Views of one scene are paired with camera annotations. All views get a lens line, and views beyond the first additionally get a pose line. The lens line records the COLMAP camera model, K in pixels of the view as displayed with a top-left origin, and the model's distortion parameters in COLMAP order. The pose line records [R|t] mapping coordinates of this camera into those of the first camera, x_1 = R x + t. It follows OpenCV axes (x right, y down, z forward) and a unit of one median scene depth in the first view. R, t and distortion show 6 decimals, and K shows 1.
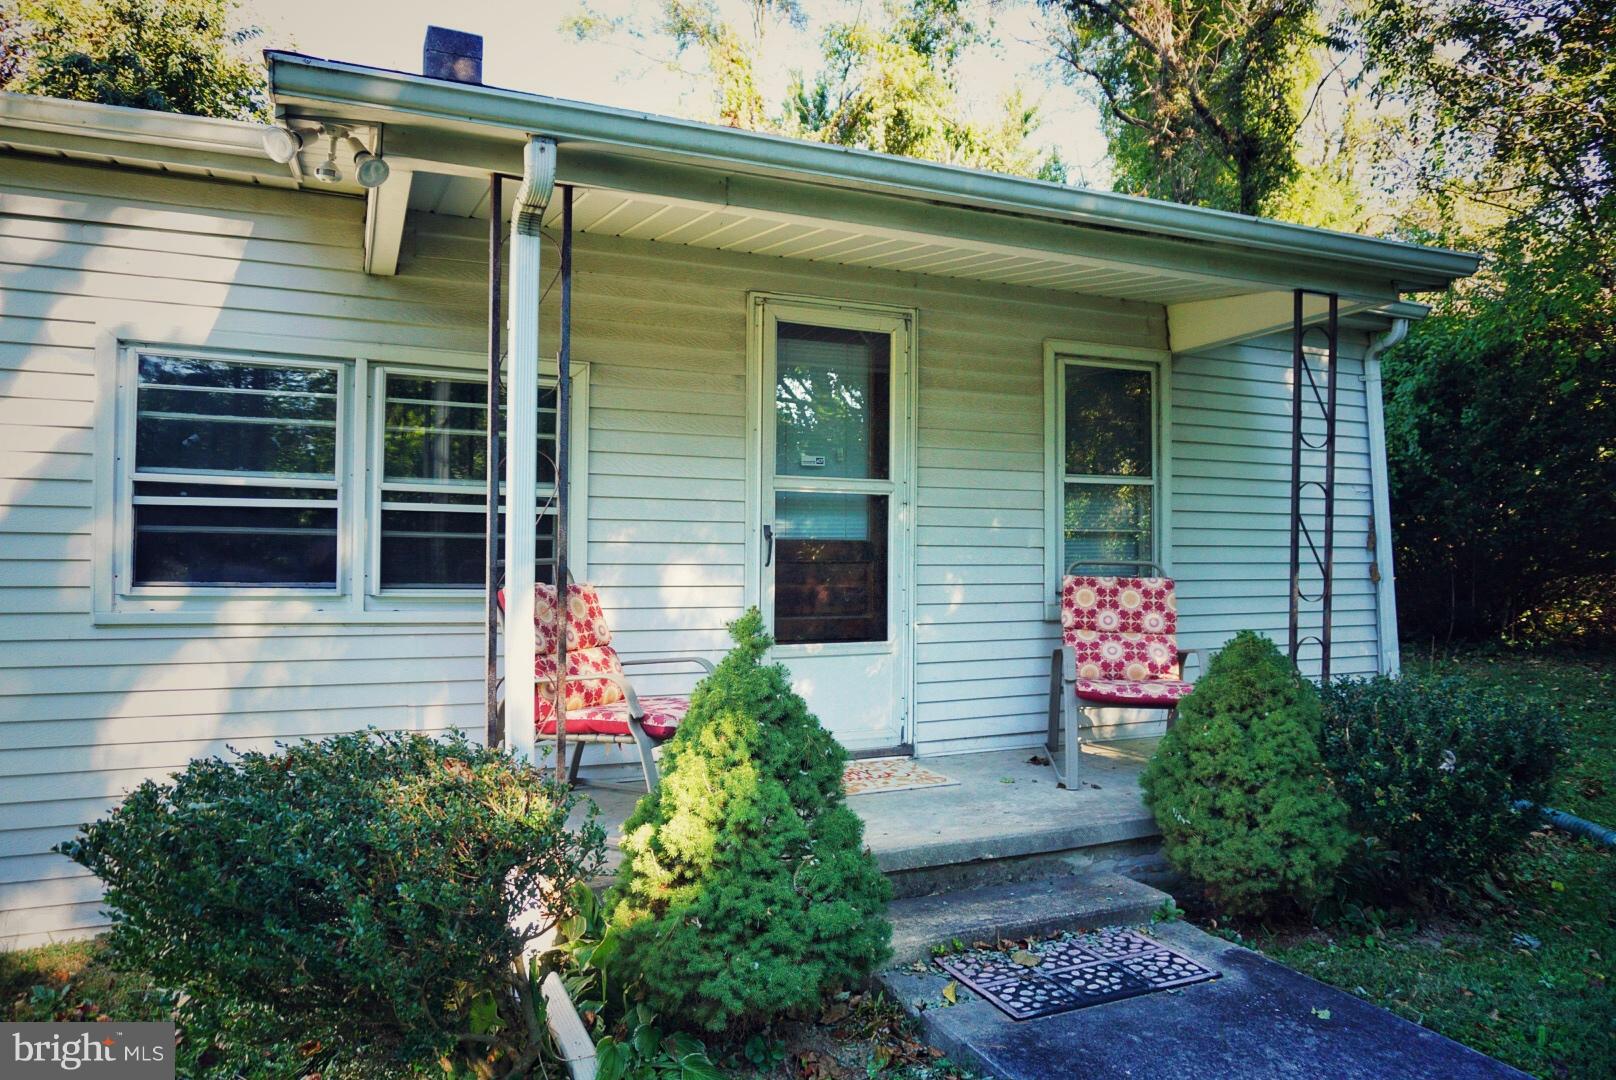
lens RADIAL K [[1073.4, 0, 816.9], [0, 1073.4, 535.7], [0, 0, 1]] dist [-0.036146, 0.012146]
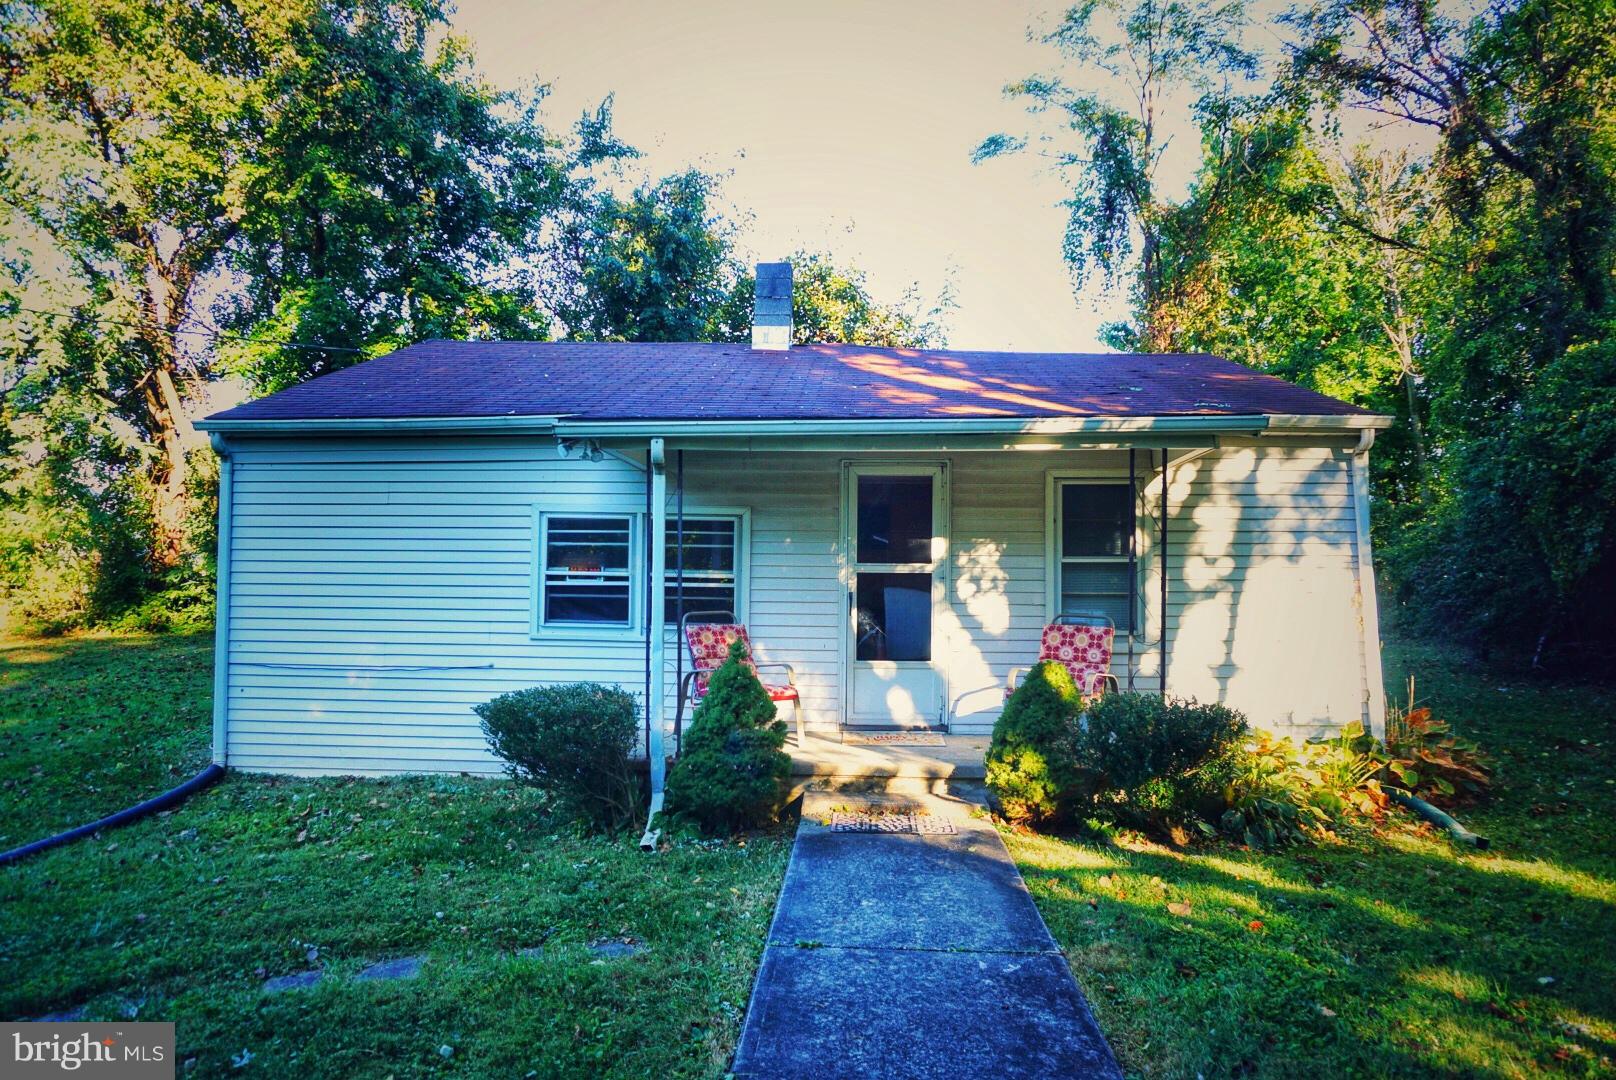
lens RADIAL K [[1073.4, 0, 821.4], [0, 1073.4, 543.2], [0, 0, 1]] dist [-0.036146, 0.012146]
pose [[0.891516, -0.011352, -0.452848, 0.702787], [0.005370, 0.999881, -0.014493, -0.064273], [0.452958, 0.010489, 0.891470, -0.585048]]
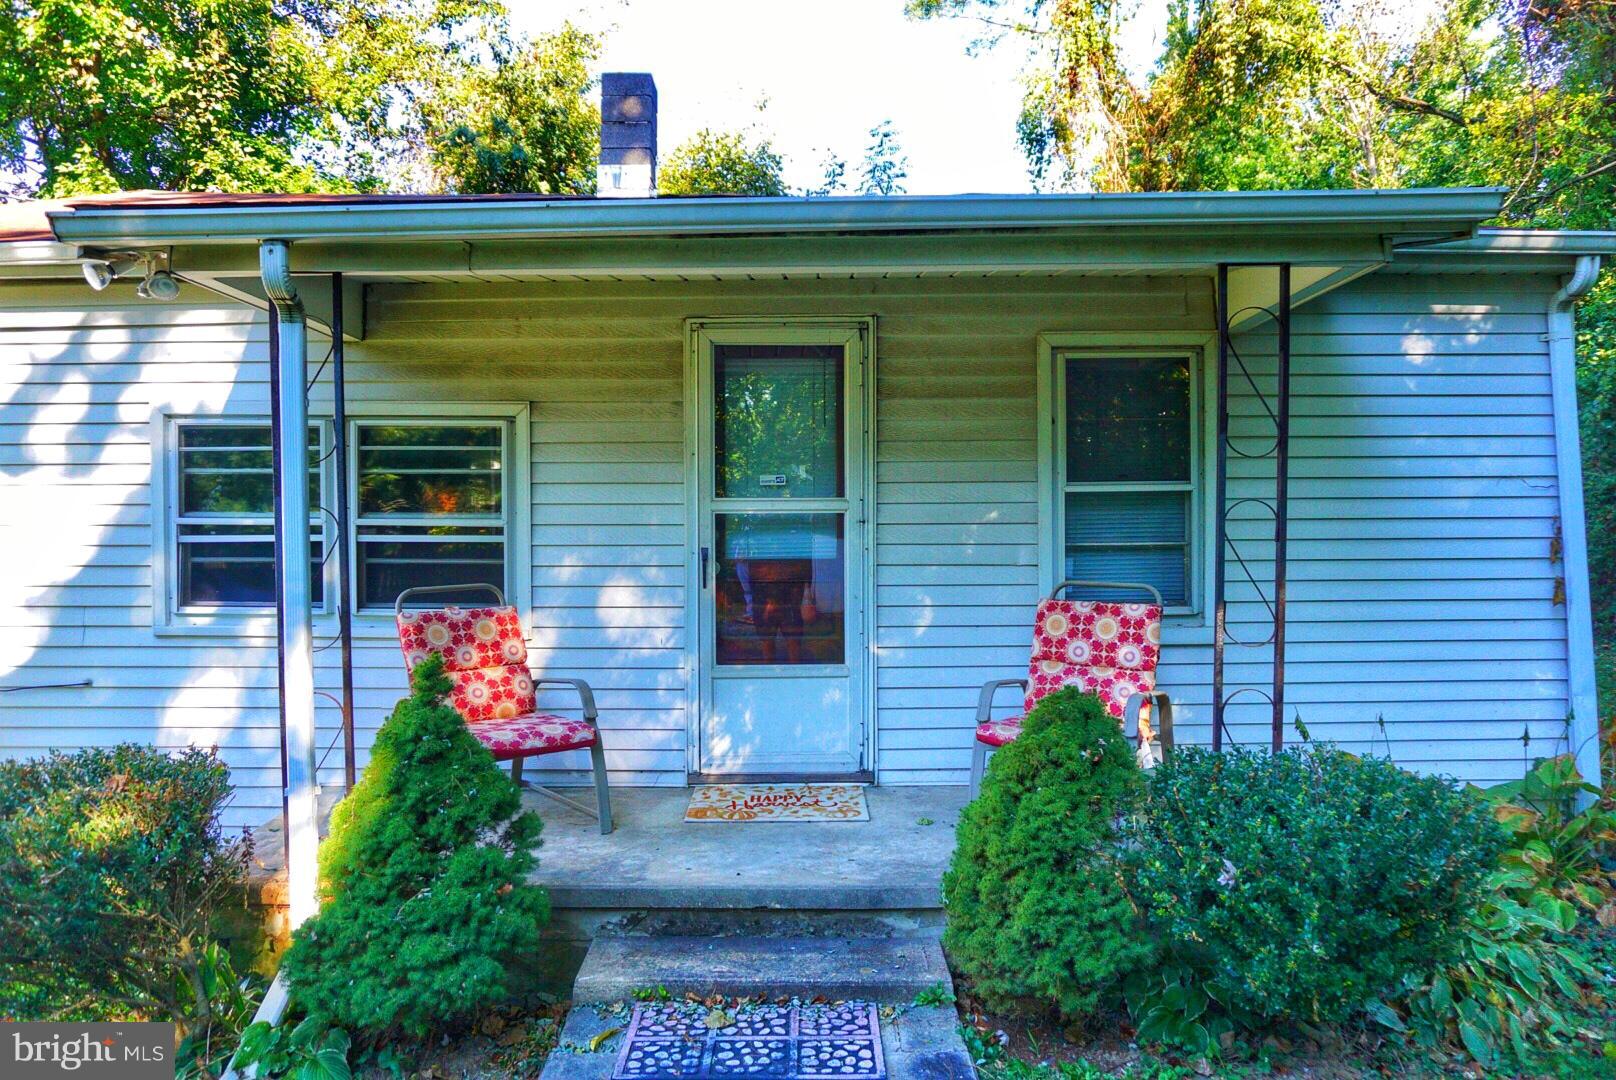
lens RADIAL K [[1073.4, 0, 808.7], [0, 1073.4, 538.4], [0, 0, 1]] dist [-0.036146, 0.012146]
pose [[0.909783, -0.003102, -0.415072, 0.463502], [0.016939, 0.999417, 0.029659, -0.047031], [0.414738, -0.034014, 0.909305, 0.114261]]
